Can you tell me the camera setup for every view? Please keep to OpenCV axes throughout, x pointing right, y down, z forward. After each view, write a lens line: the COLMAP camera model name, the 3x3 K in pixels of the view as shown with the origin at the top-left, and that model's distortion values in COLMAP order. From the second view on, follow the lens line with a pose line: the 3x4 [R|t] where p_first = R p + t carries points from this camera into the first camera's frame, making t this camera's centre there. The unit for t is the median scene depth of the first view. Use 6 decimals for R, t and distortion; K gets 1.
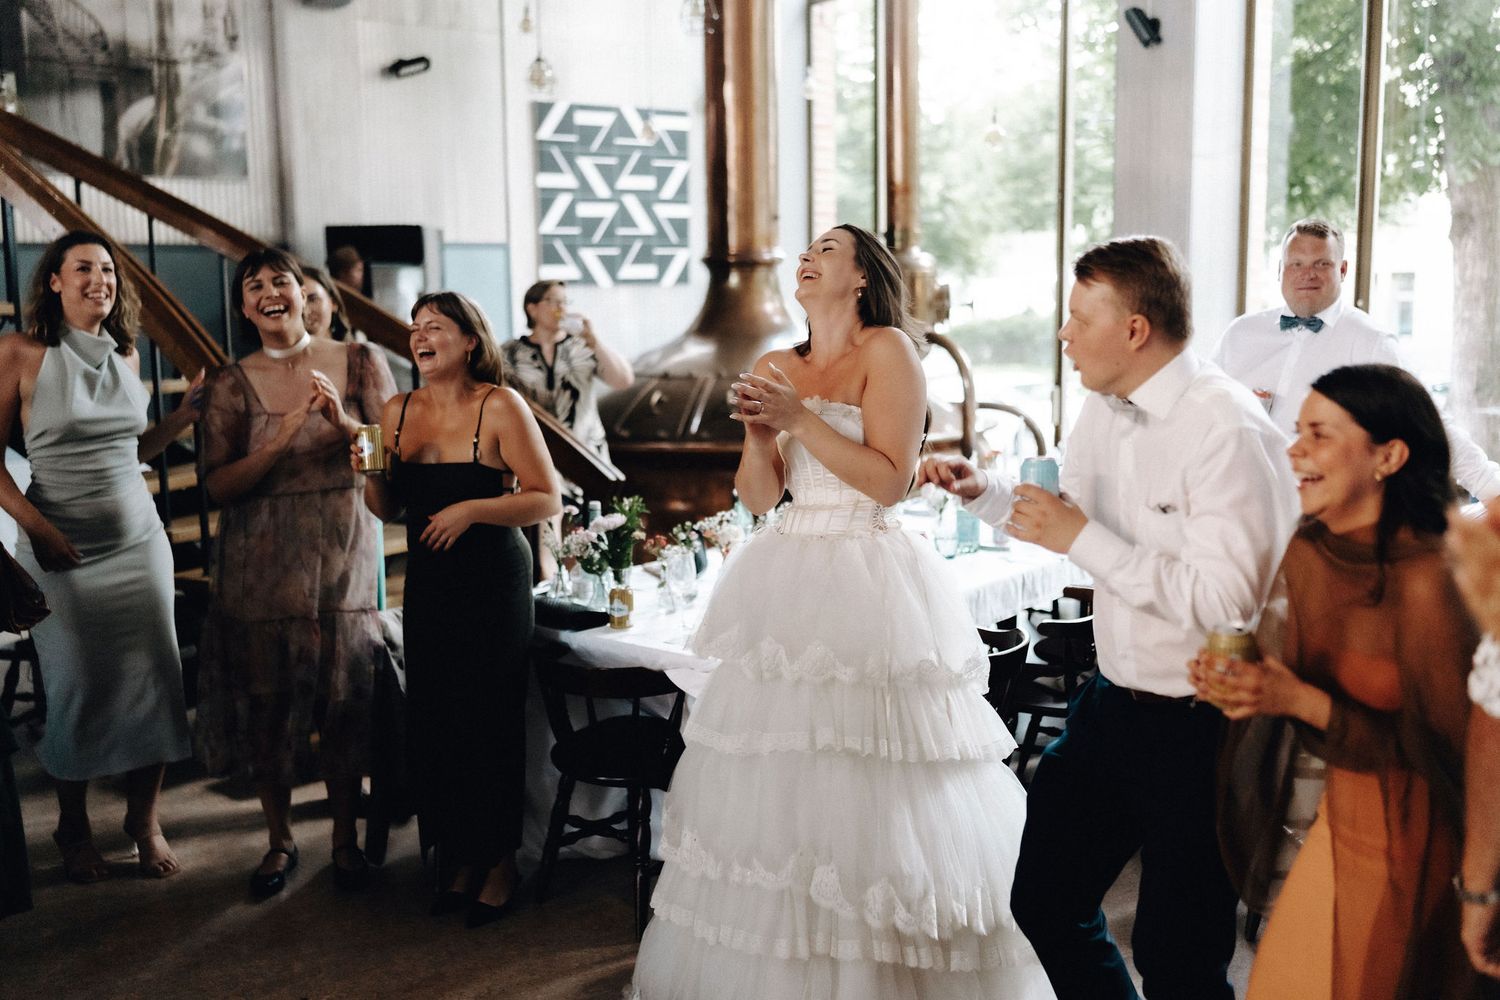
lens RADIAL K [[1417.4, 0, 748.1], [0, 1417.4, 553.5], [0, 0, 1]] dist [-0.008954, 0.000000]
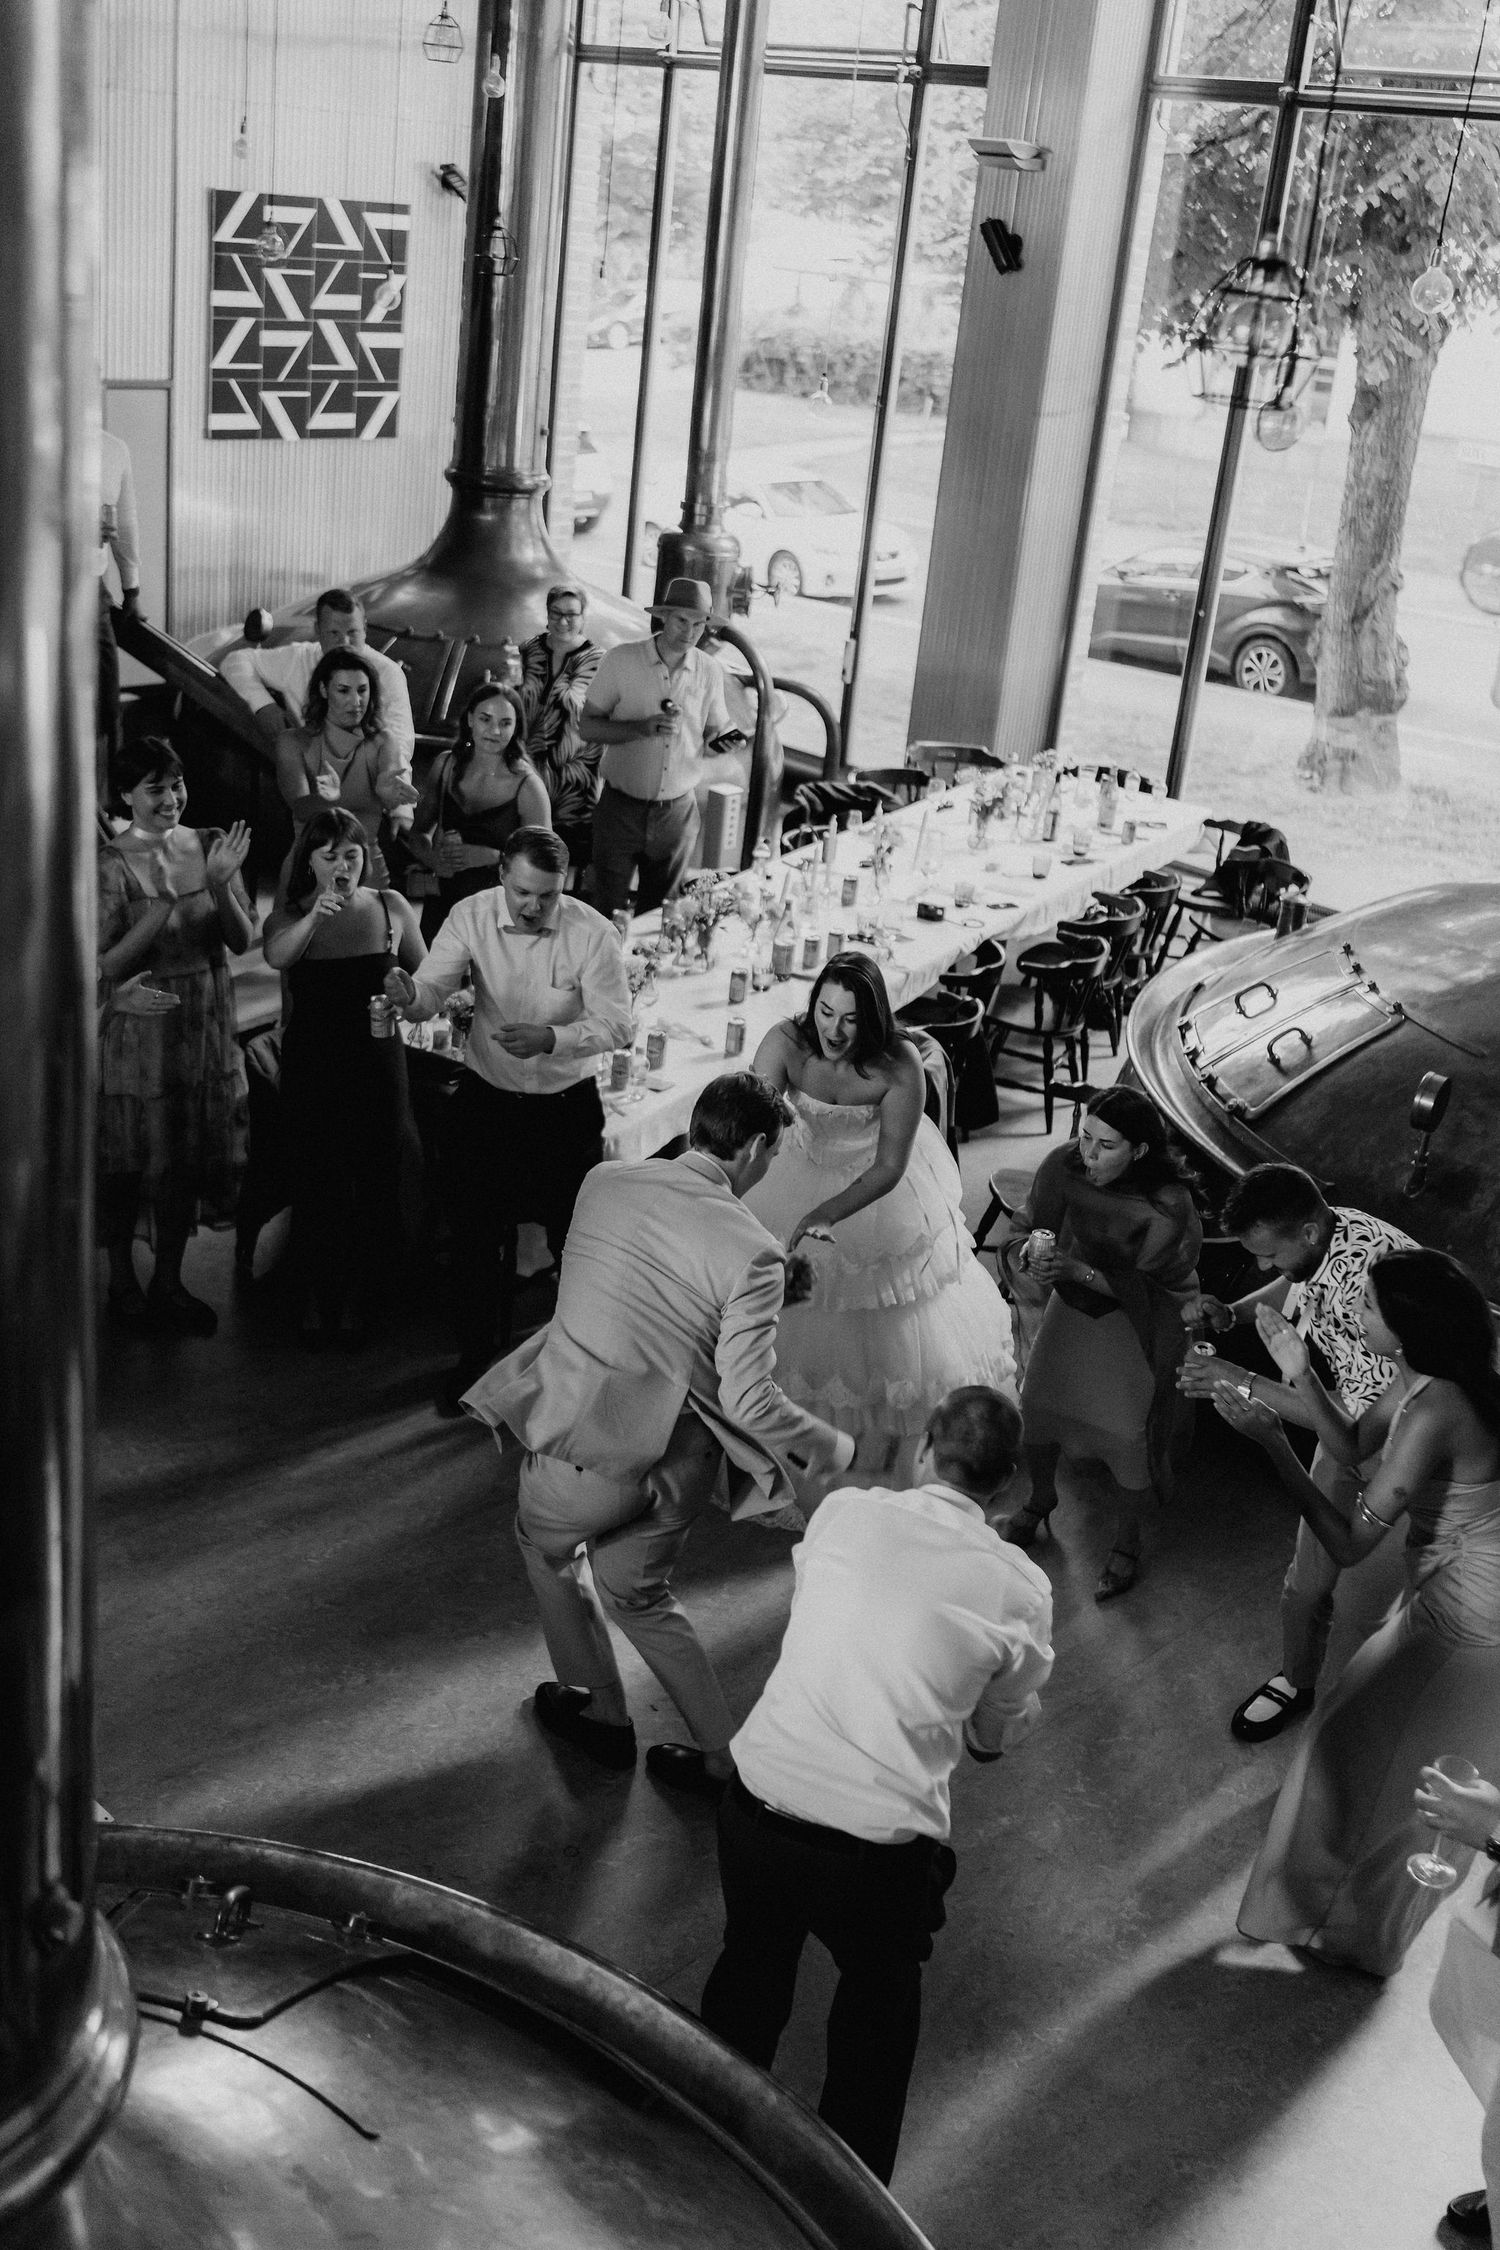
lens RADIAL K [[2126.0, 0, 734.5], [0, 2126.0, 1126.9], [0, 0, 1]] dist [-0.008954, 0.000000]
pose [[0.979691, 0.040826, 0.196311, -0.076576], [-0.083676, 0.972970, 0.215237, -0.096545], [-0.182218, -0.227292, 0.956627, -0.221112]]
